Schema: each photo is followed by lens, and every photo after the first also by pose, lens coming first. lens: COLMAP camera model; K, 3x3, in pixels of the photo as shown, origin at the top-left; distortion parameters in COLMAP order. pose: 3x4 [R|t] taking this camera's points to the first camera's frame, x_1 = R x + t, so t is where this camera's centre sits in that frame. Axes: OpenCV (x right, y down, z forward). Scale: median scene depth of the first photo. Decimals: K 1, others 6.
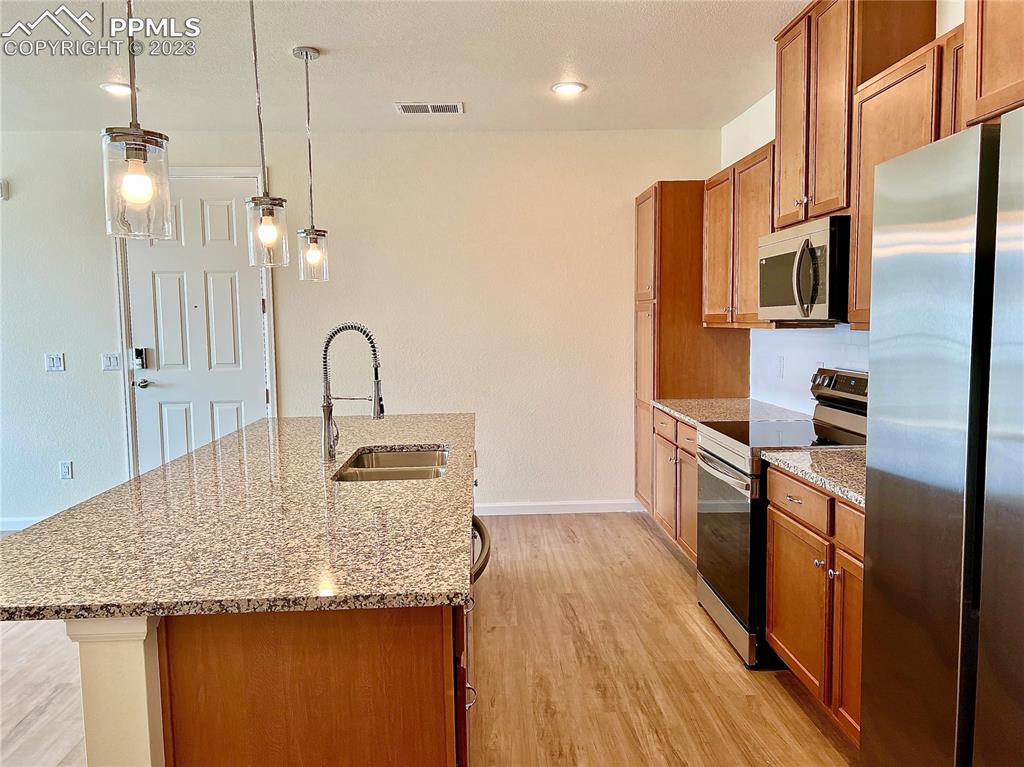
lens RADIAL K [[771.8, 0, 511.5], [0, 771.8, 385.1], [0, 0, 1]] dist [-0.004230, -0.002592]
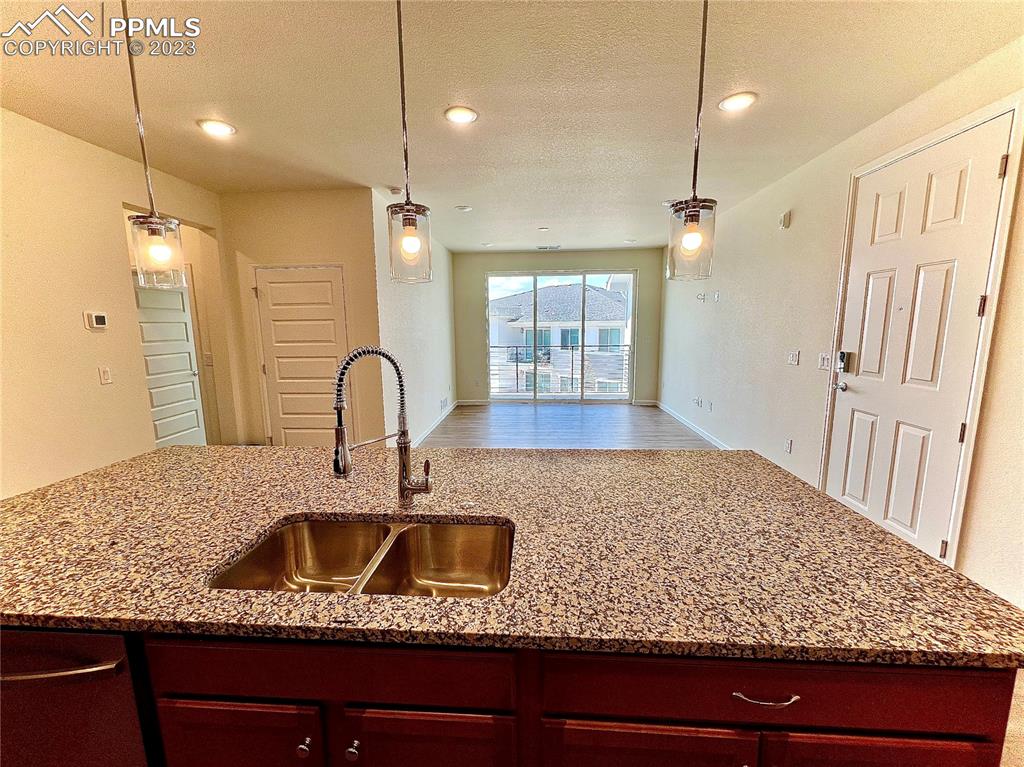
lens RADIAL K [[410.8, 0, 510.2], [0, 410.8, 378.0], [0, 0, 1]] dist [-0.000872, 0.001095]
pose [[-0.115721, 0.142799, -0.982963, 0.099045], [-0.071231, 0.985871, 0.151607, -0.064162], [0.990724, 0.087562, -0.103914, 0.625033]]
